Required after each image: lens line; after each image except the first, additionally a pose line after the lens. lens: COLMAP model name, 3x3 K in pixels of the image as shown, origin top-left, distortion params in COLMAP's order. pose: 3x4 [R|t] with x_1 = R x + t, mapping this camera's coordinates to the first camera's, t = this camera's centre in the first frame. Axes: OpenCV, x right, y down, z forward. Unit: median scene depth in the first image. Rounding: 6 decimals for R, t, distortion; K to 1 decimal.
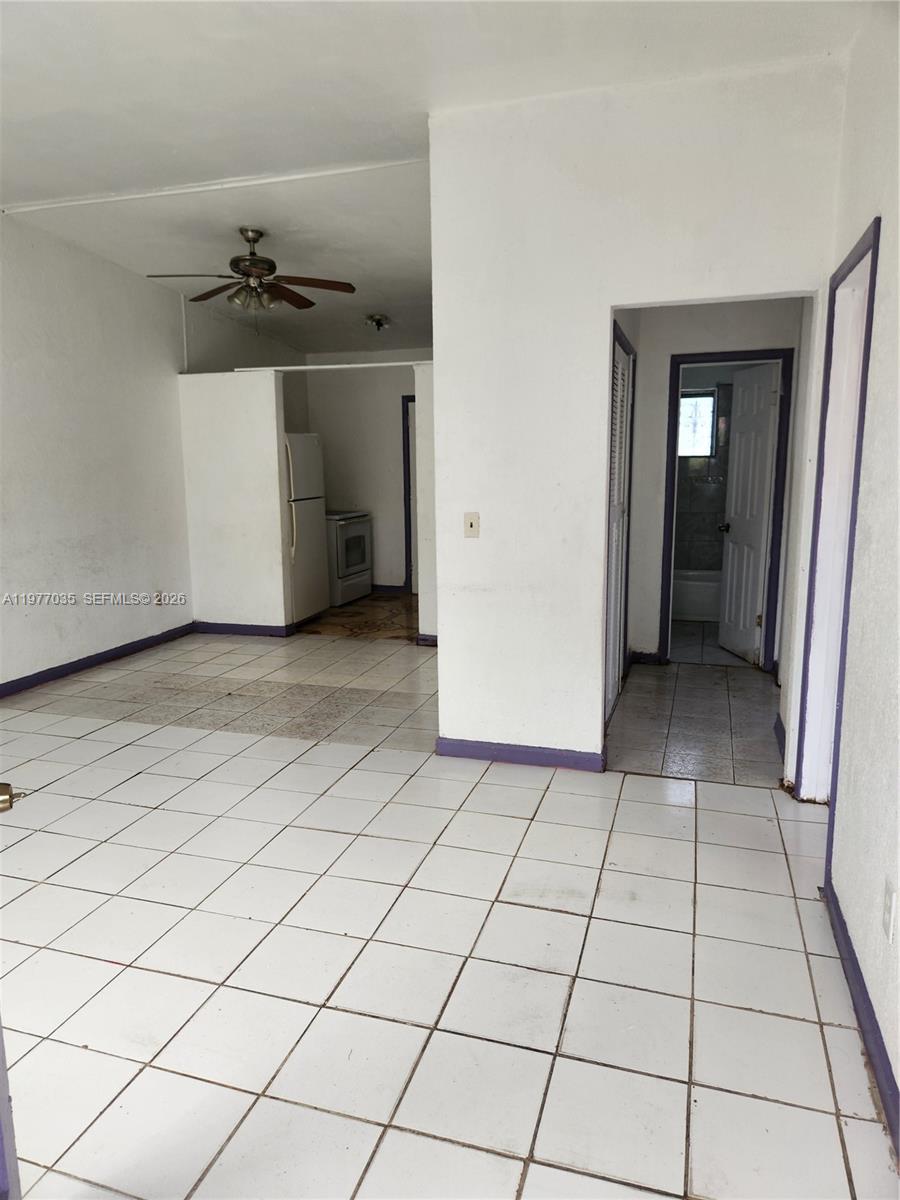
lens RADIAL K [[808.2, 0, 455.3], [0, 808.2, 601.5], [0, 0, 1]] dist [0.025445, -0.008546]
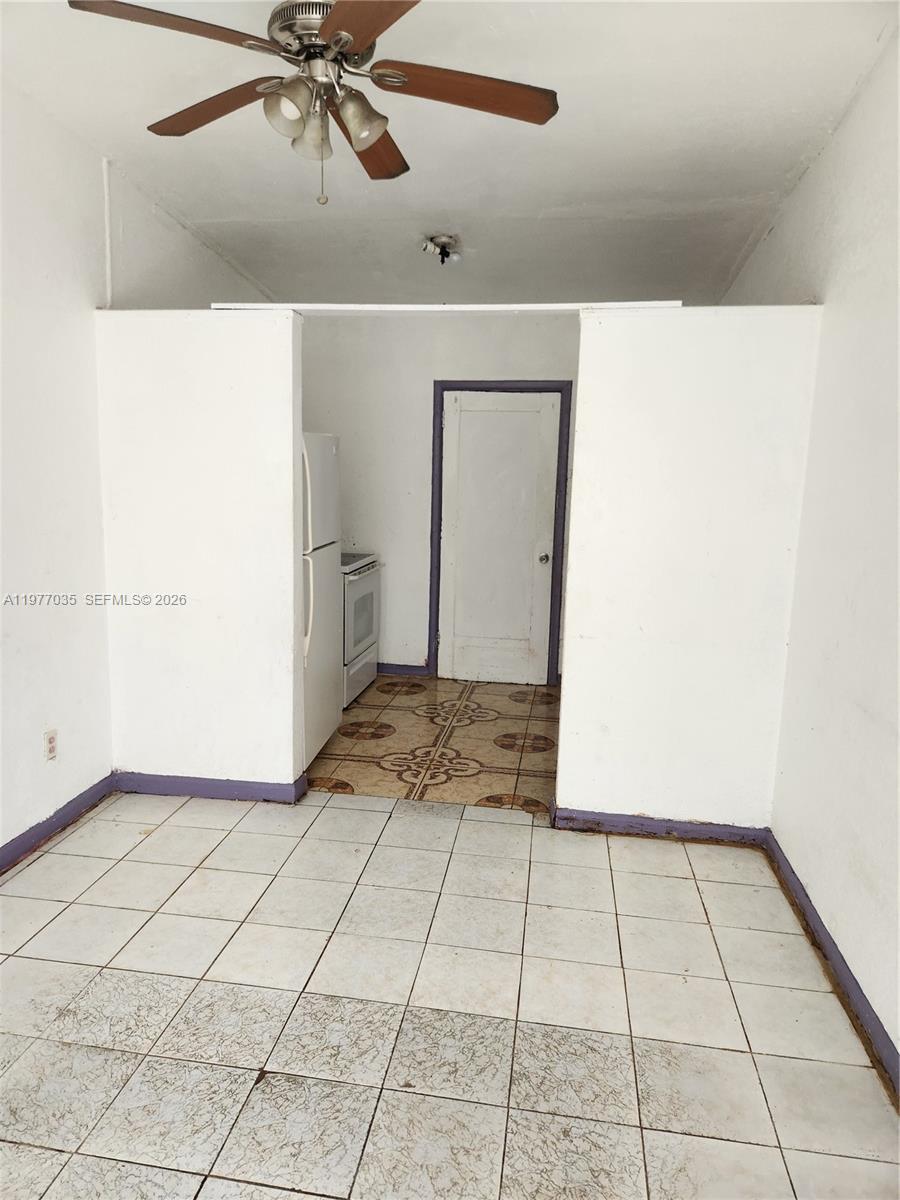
lens RADIAL K [[808.2, 0, 441.7], [0, 808.2, 597.1], [0, 0, 1]] dist [0.025445, -0.008546]
pose [[0.989678, 0.008644, 0.143047, -0.195626], [-0.007139, 0.999914, -0.011028, -0.092346], [-0.143130, 0.009893, 0.989654, 0.456736]]
